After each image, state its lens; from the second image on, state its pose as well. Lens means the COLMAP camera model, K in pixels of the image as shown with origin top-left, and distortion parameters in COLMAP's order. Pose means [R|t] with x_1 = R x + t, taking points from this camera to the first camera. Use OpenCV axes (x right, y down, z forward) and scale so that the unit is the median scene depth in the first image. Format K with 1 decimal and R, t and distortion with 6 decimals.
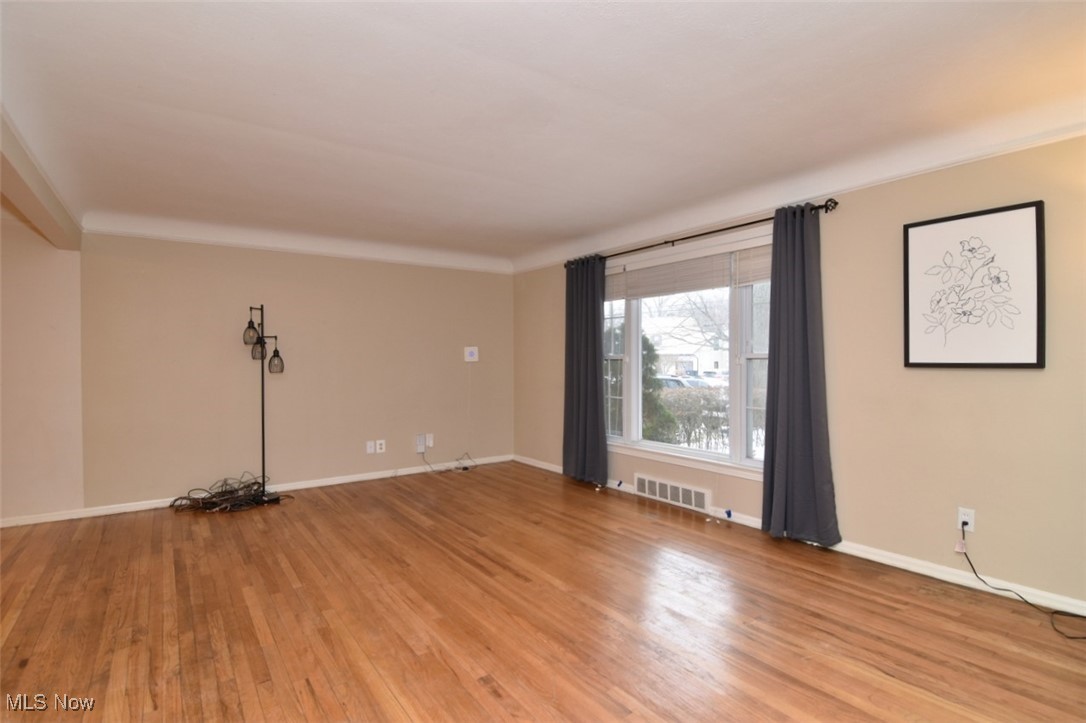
lens RADIAL K [[525.1, 0, 542.7], [0, 525.1, 367.3], [0, 0, 1]] dist [-0.009141, -0.009048]
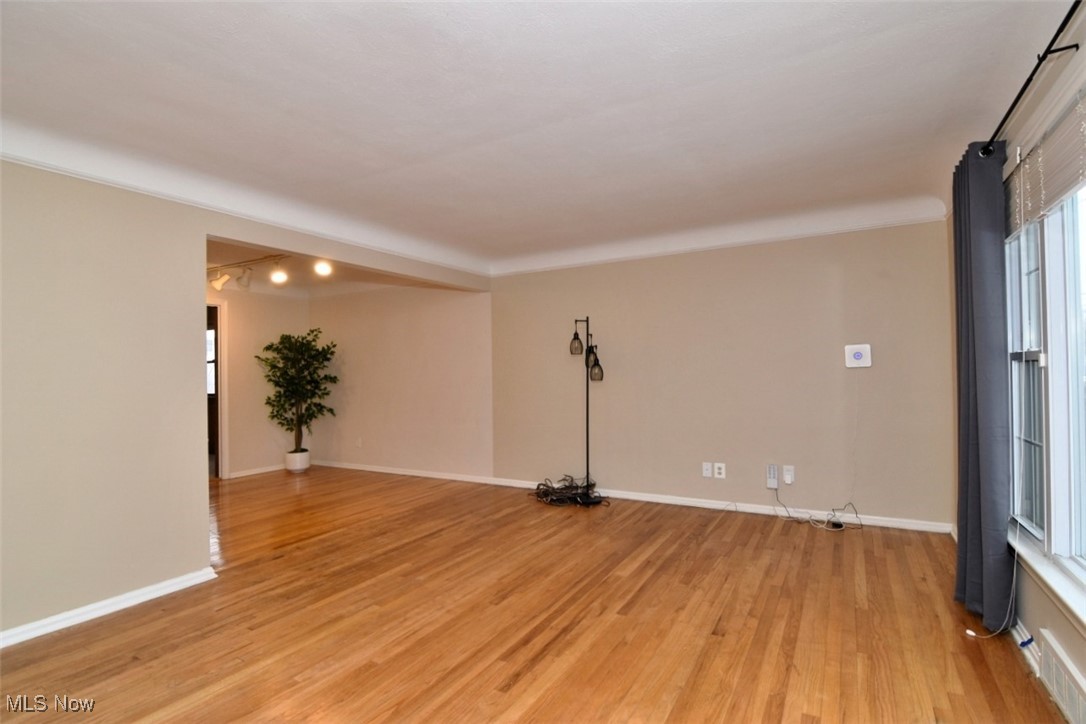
lens RADIAL K [[525.1, 0, 552.3], [0, 525.1, 367.7], [0, 0, 1]] dist [-0.009141, -0.009048]
pose [[0.425345, -0.010210, -0.904974, 0.535301], [0.001500, 0.999943, -0.010576, -0.006489], [0.905030, 0.003141, 0.425336, 0.655340]]
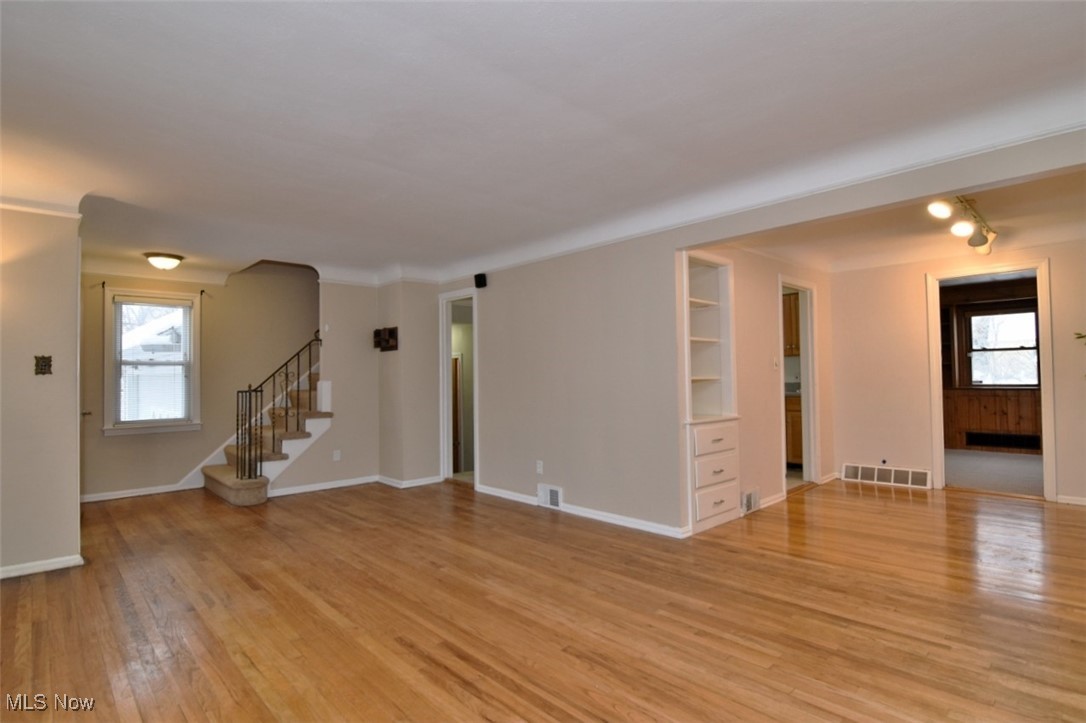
lens RADIAL K [[547.7, 0, 535.1], [0, 547.7, 362.2], [0, 0, 1]] dist [-0.015717, -0.005053]
pose [[-0.992443, 0.019436, -0.121157, -0.122995], [0.020954, 0.999717, -0.011261, -0.006680], [0.120904, -0.013715, -0.992570, 1.603848]]
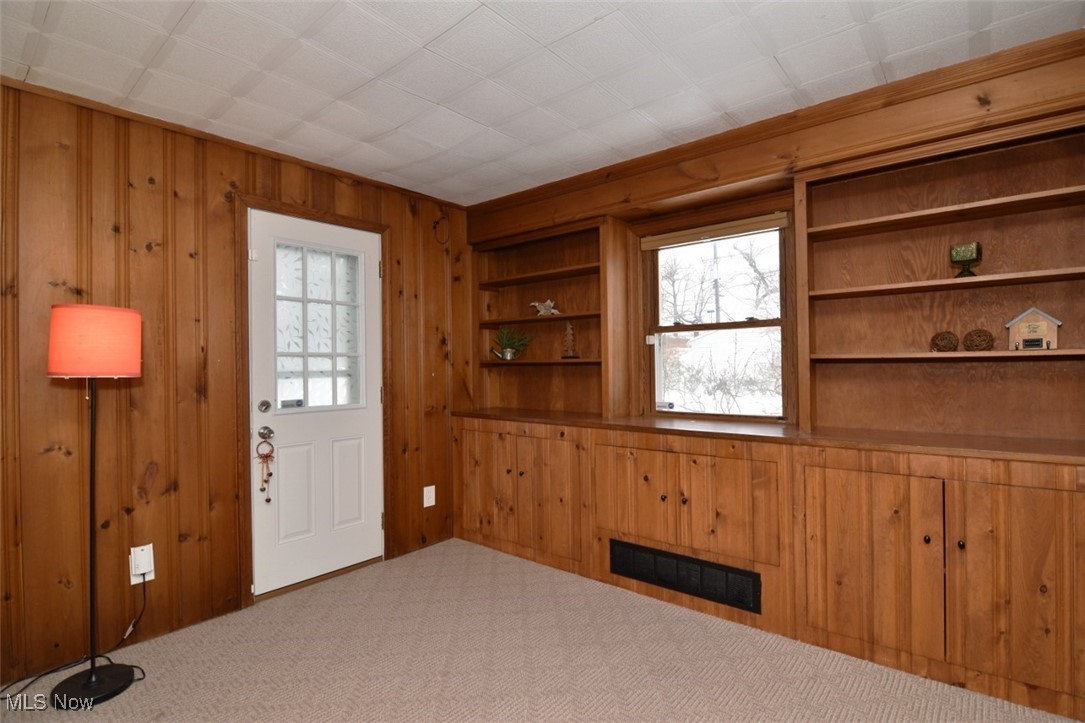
lens RADIAL K [[524.6, 0, 543.8], [0, 524.6, 362.2], [0, 0, 1]] dist [-0.009141, -0.009048]
pose [[-0.968534, 0.019455, -0.248120, -1.855134], [0.016542, 0.999768, 0.013819, -0.001249], [0.248331, 0.009280, -0.968631, 0.374920]]
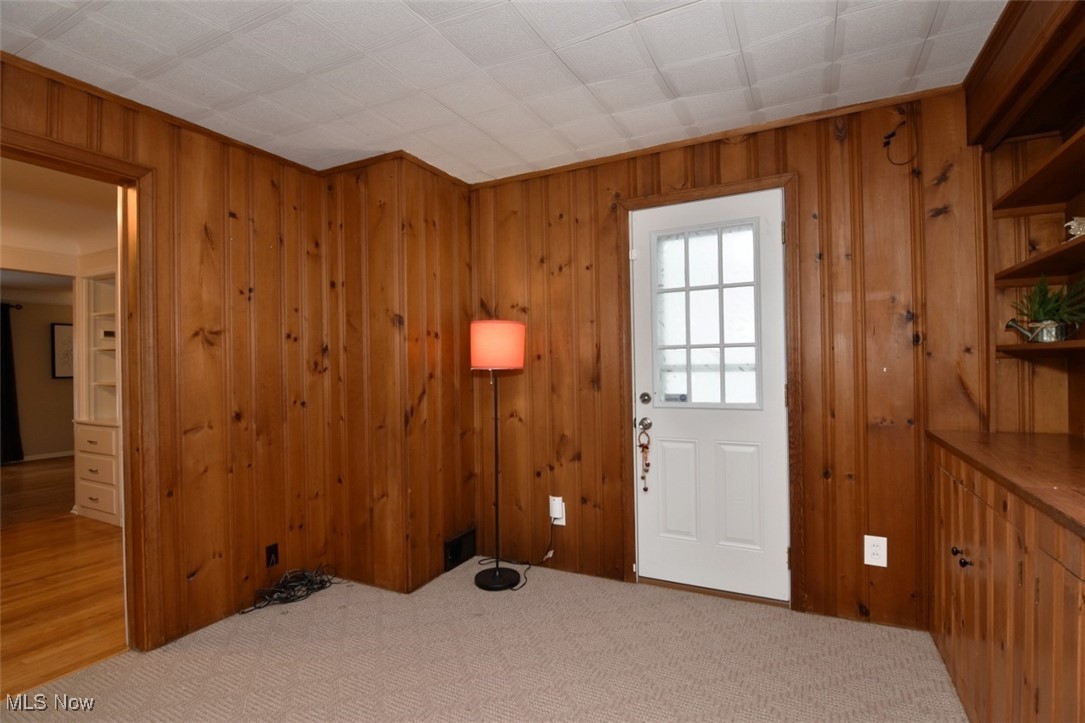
lens RADIAL K [[524.6, 0, 545.5], [0, 524.6, 363.6], [0, 0, 1]] dist [-0.009141, -0.009048]
pose [[-0.455743, 0.019709, 0.889893, -2.307914], [0.037489, 0.999293, -0.002932, 0.011674], [-0.889322, 0.032025, -0.456159, 0.013416]]
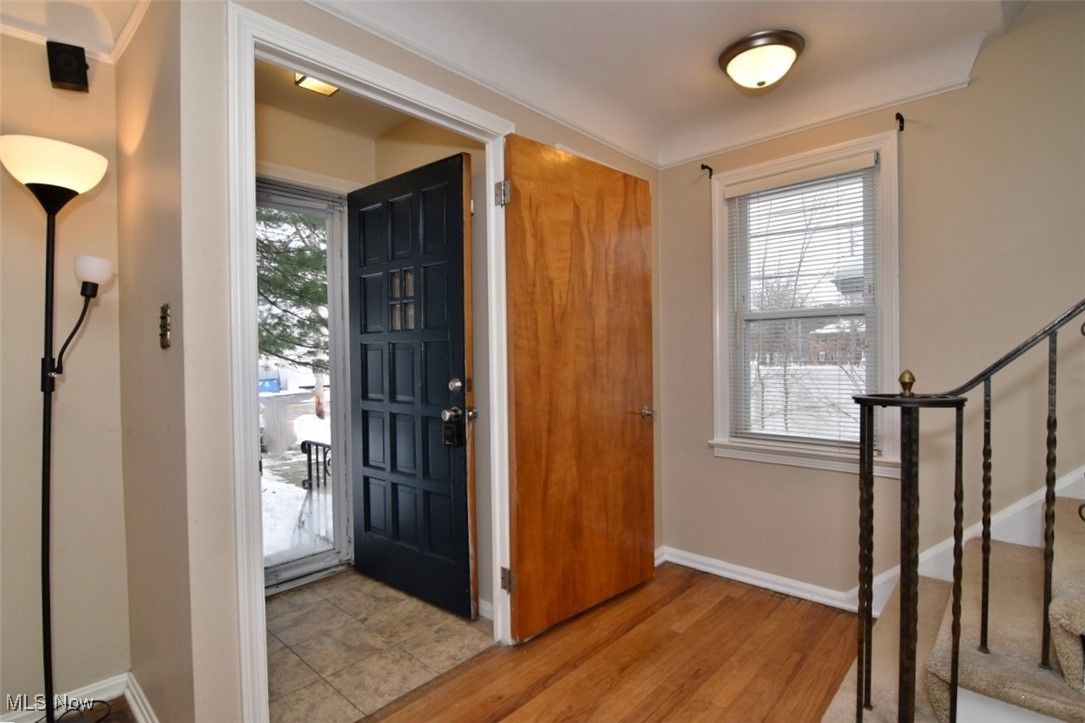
lens RADIAL K [[524.6, 0, 545.4], [0, 524.6, 358.0], [0, 0, 1]] dist [-0.009141, -0.009048]
pose [[-0.193202, 0.004378, 0.981149, 0.189305], [0.029626, 0.999560, 0.001374, 0.003233], [-0.980712, 0.029333, -0.193247, 0.277615]]
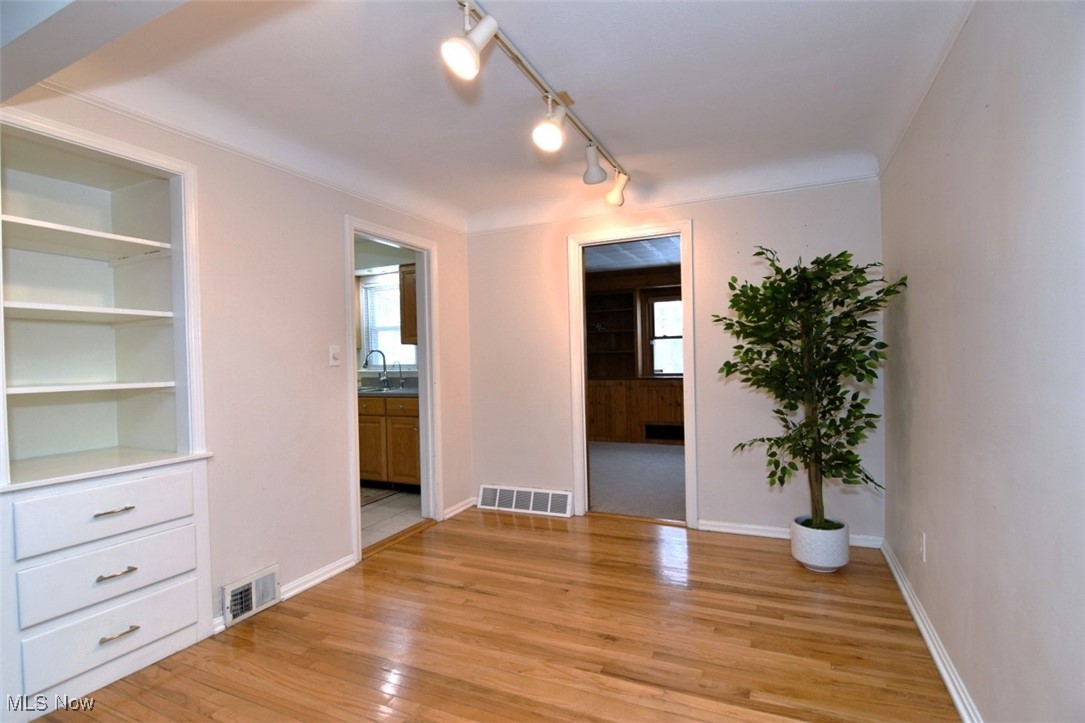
lens RADIAL K [[524.6, 0, 539.4], [0, 524.6, 362.1], [0, 0, 1]] dist [-0.009141, -0.009048]
pose [[-0.873477, 0.032780, -0.485760, -0.814568], [0.024280, 0.999422, 0.023783, -0.007534], [0.486259, 0.008980, -0.873768, 1.172558]]
